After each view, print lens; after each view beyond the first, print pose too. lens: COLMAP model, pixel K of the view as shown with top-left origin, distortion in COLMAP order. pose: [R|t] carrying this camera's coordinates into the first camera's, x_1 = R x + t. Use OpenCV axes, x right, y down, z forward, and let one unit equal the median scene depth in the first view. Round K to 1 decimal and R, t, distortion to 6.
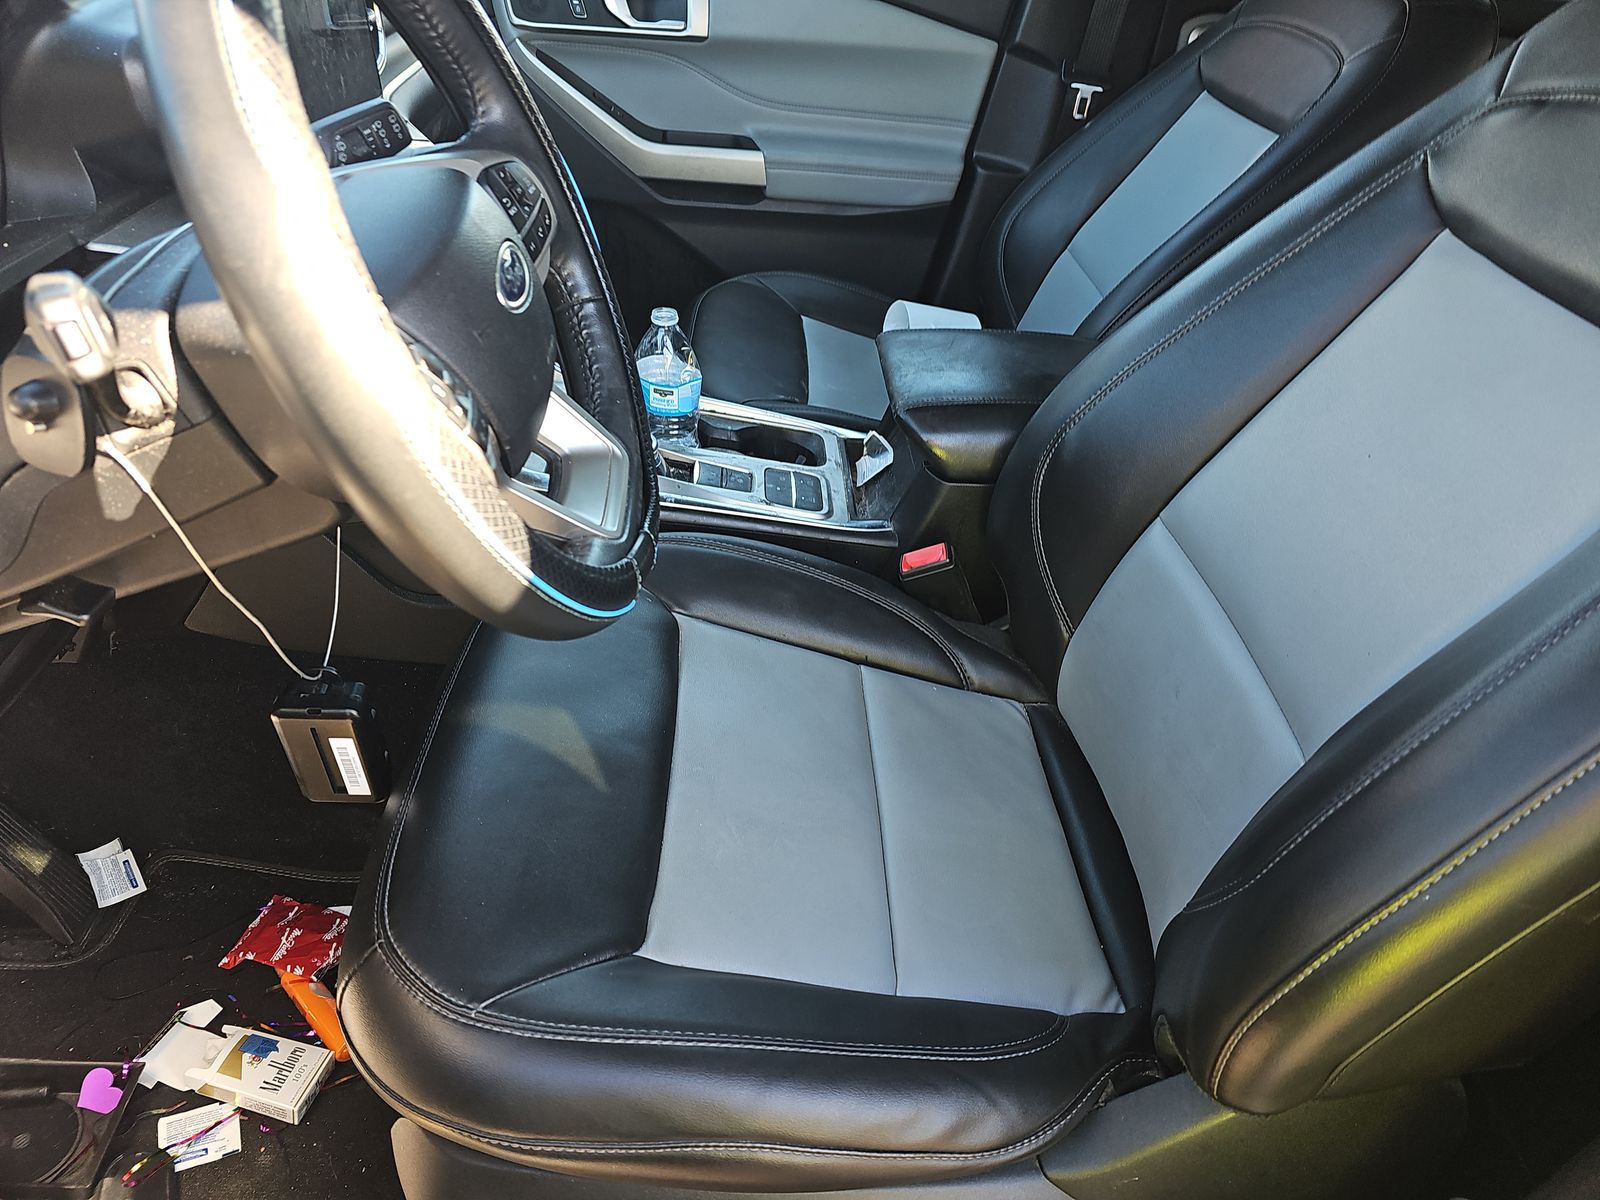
lens RADIAL K [[1066.7, 0, 803.0], [0, 1066.7, 605.7], [0, 0, 1]] dist [0.053215, -0.060915]
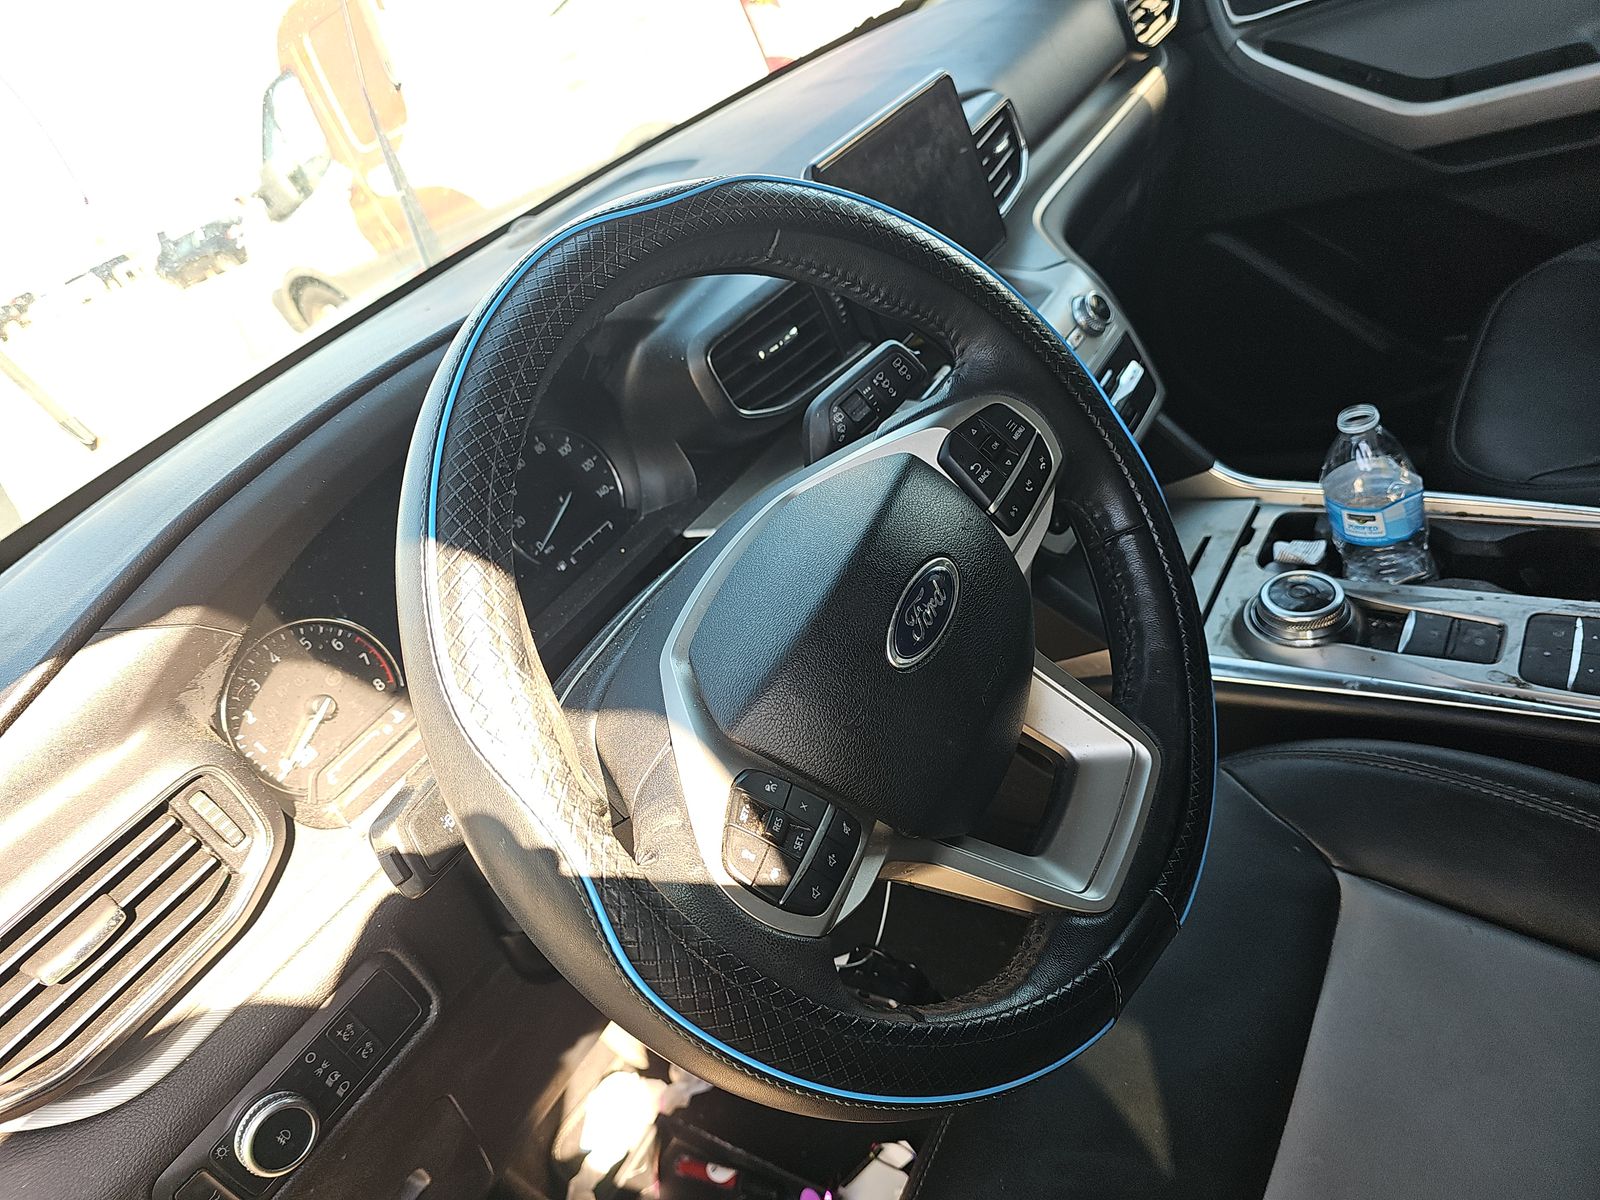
lens RADIAL K [[1062.9, 0, 797.4], [0, 1062.9, 622.3], [0, 0, 1]] dist [0.053024, -0.057902]
pose [[0.709951, -0.010841, -0.704167, 0.116115], [0.050885, 0.998058, 0.035936, -0.174132], [0.702410, -0.061344, 0.709124, 0.192046]]
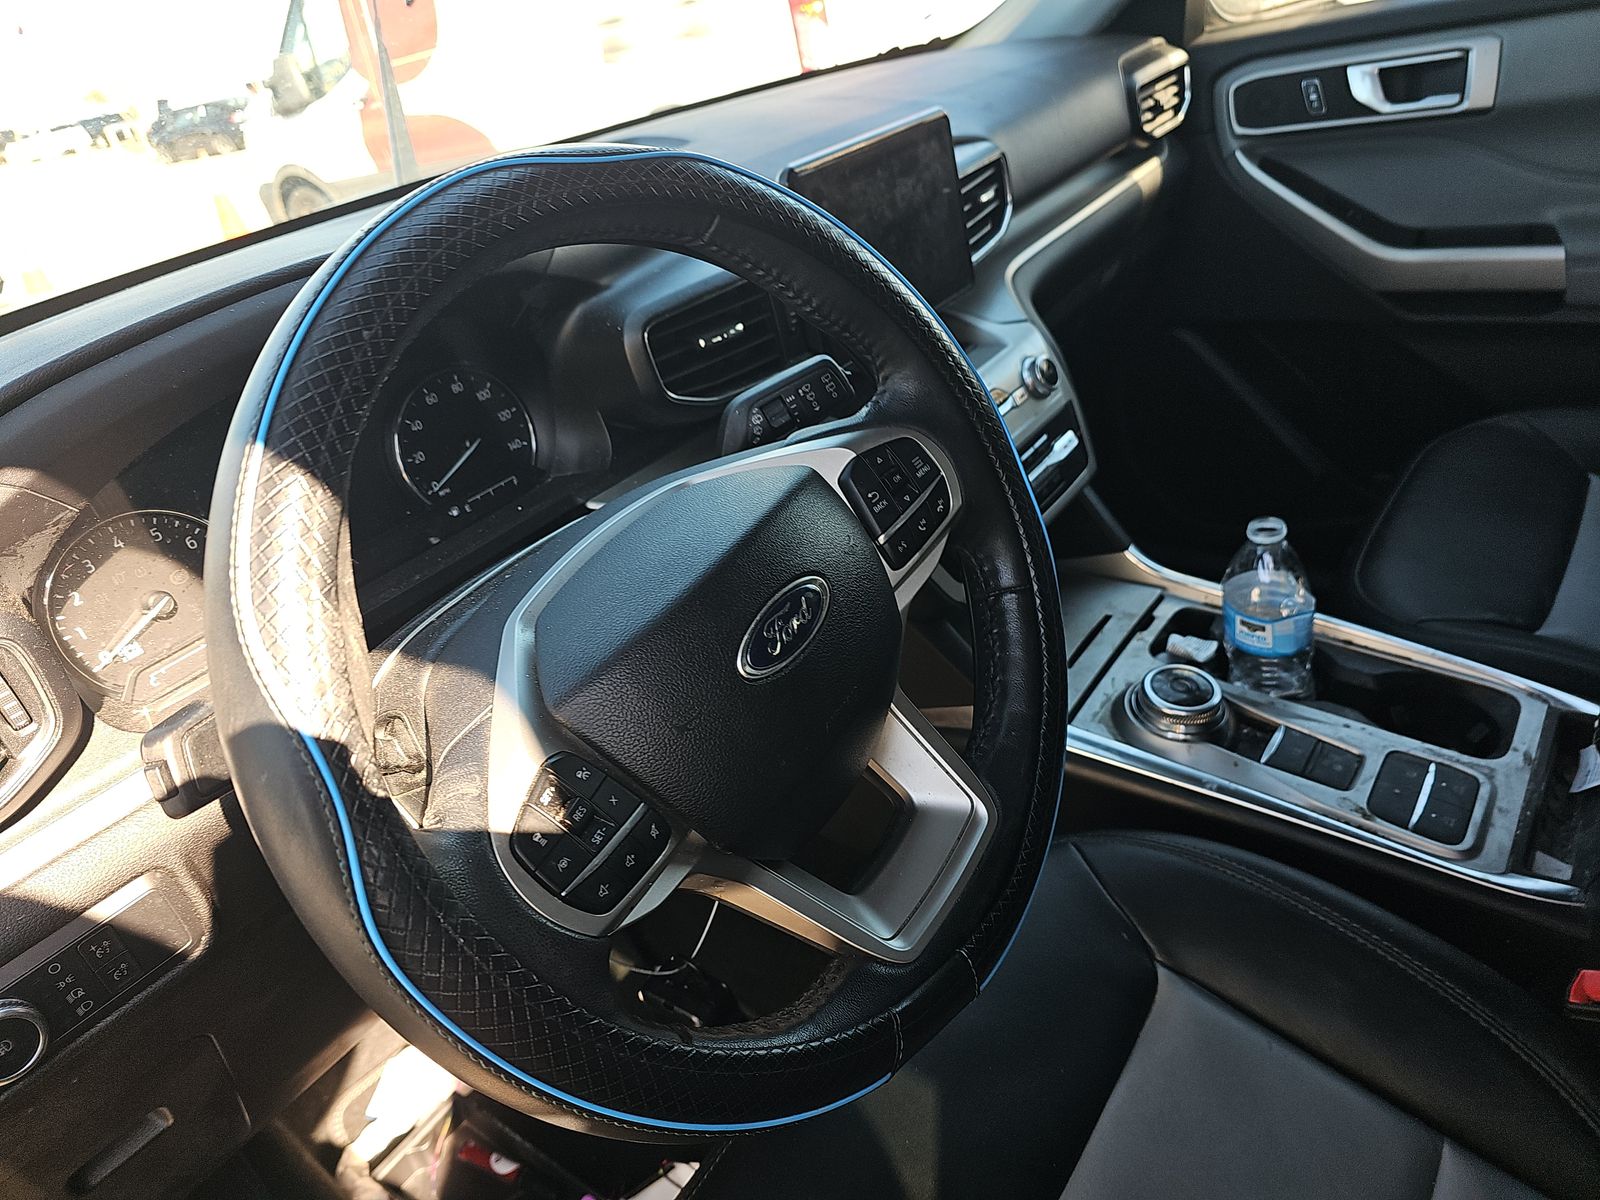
lens RADIAL K [[1066.7, 0, 803.0], [0, 1066.7, 605.7], [0, 0, 1]] dist [0.053215, -0.060915]
pose [[0.745343, 0.117639, -0.656221, 0.130169], [-0.148615, 0.988859, 0.008471, -0.173254], [0.649906, 0.091210, 0.754522, 0.218287]]
